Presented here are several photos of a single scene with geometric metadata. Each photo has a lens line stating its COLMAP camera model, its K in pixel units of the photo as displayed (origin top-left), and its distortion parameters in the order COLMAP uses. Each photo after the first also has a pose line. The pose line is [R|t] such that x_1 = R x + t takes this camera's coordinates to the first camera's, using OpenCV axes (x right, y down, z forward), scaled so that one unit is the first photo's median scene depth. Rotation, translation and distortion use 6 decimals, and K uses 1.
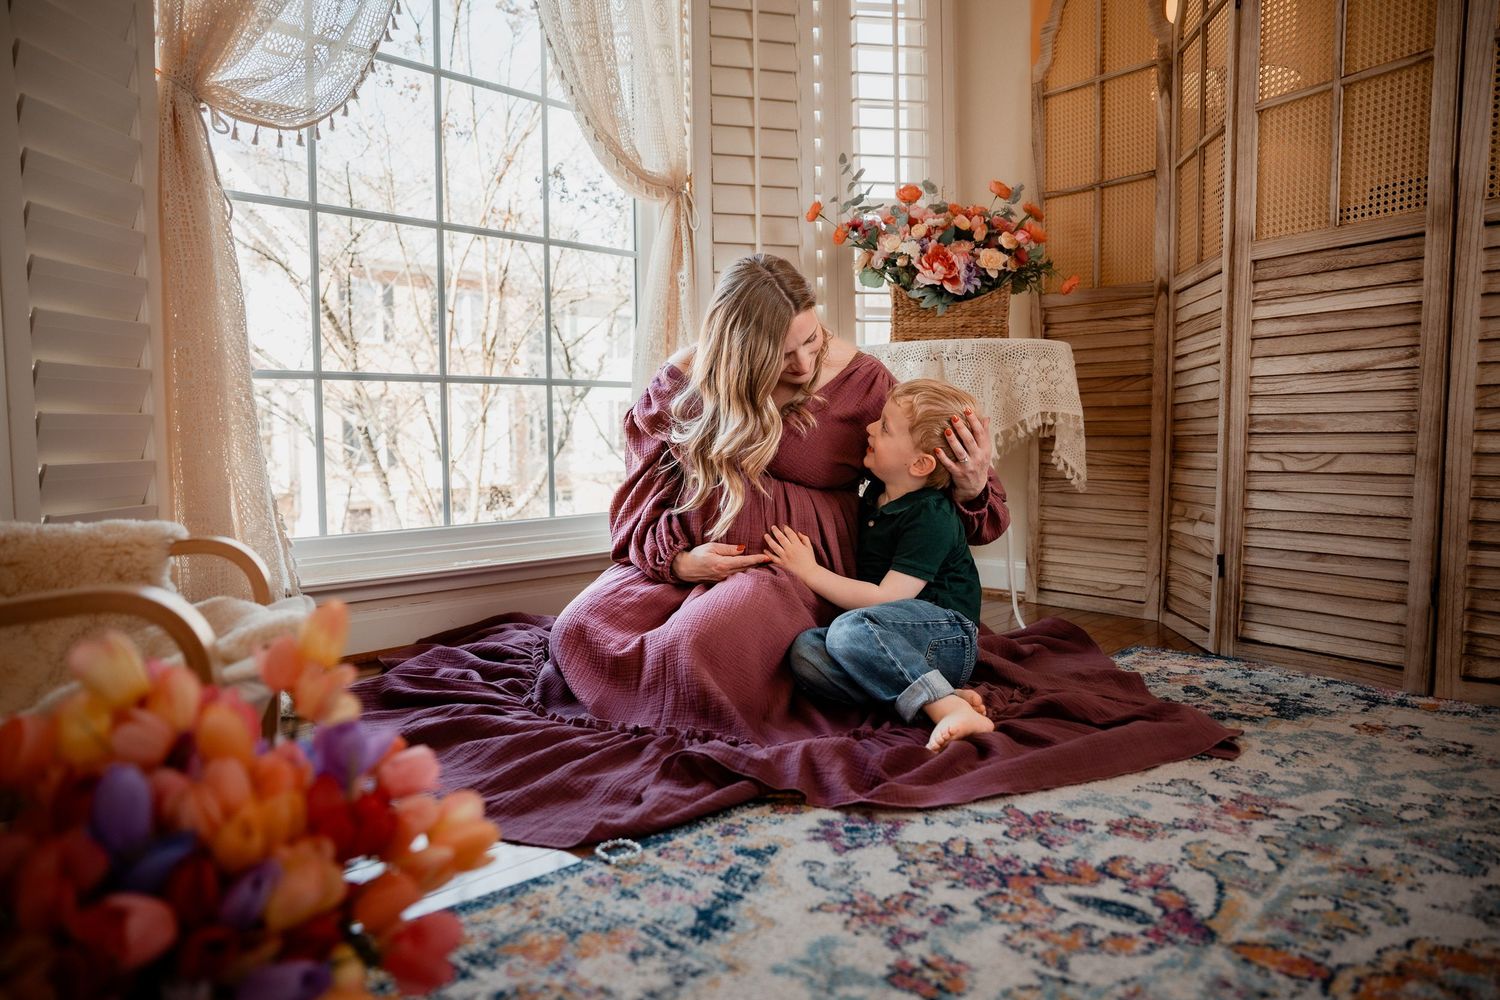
lens RADIAL K [[1058.0, 0, 756.8], [0, 1058.0, 499.7], [0, 0, 1]] dist [-0.089965, 0.006748]
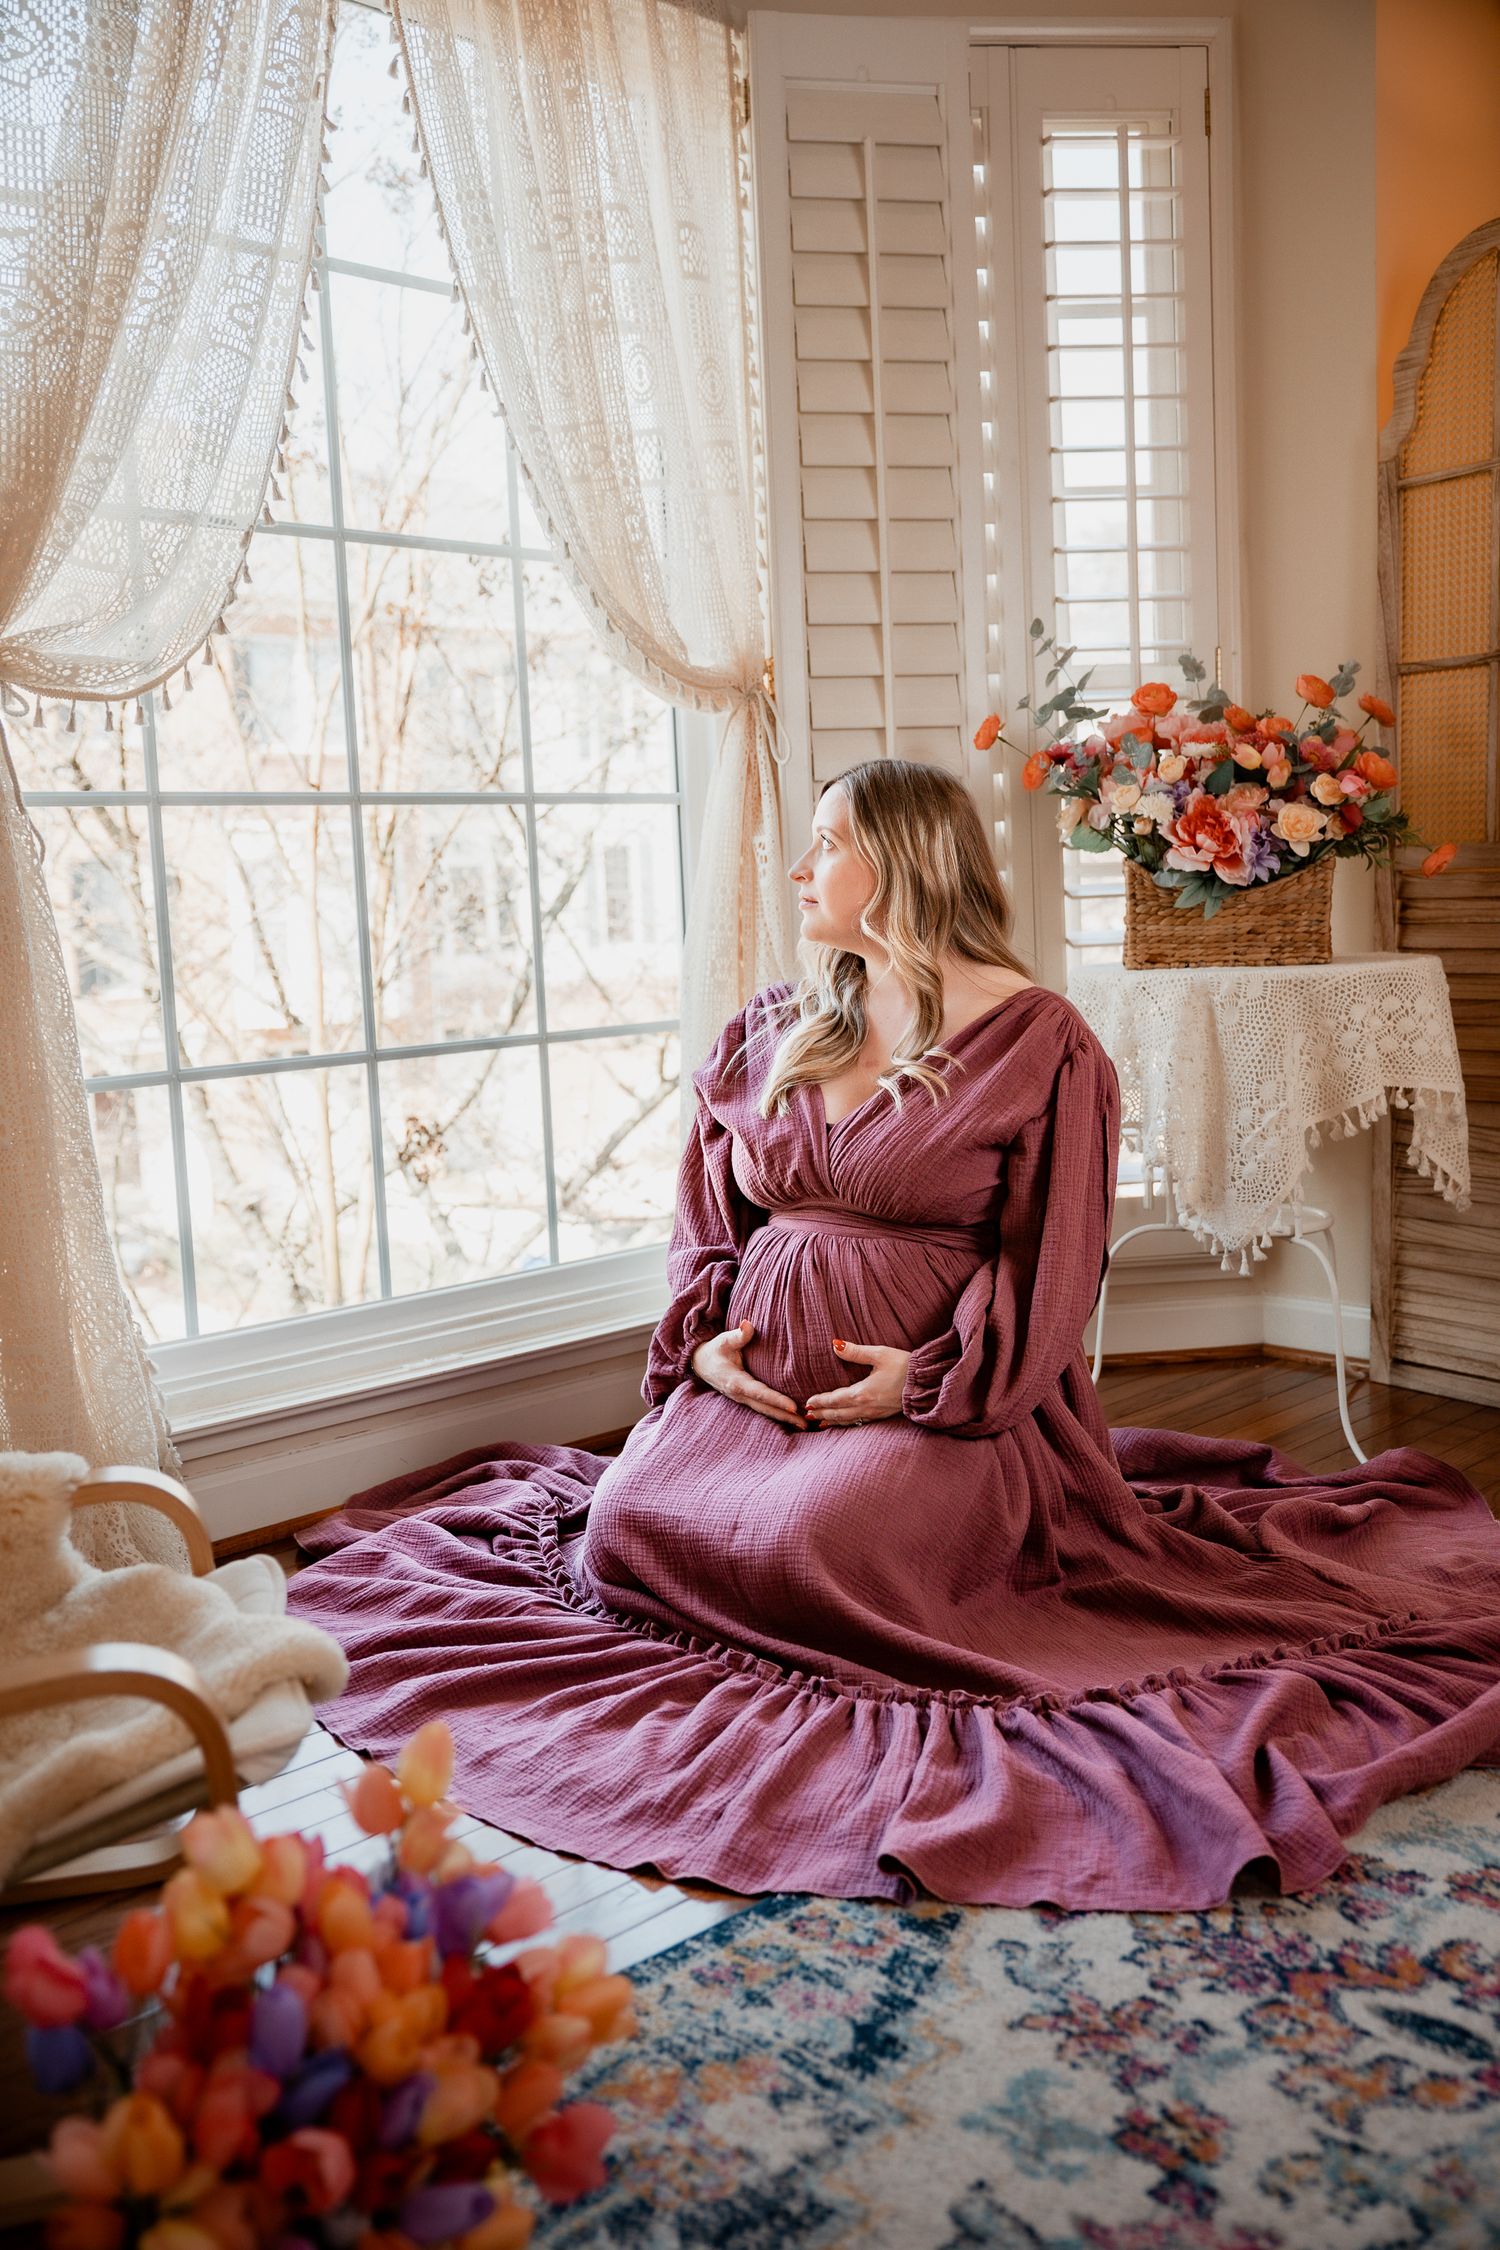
lens RADIAL K [[2092.9, 0, 738.1], [0, 2092.9, 1125.3], [0, 0, 1]] dist [-0.027727, 0.000000]
pose [[0.997581, -0.021107, -0.066237, -0.012268], [0.024645, 0.998288, 0.053051, -0.136484], [0.065004, -0.054555, 0.996393, -0.183251]]
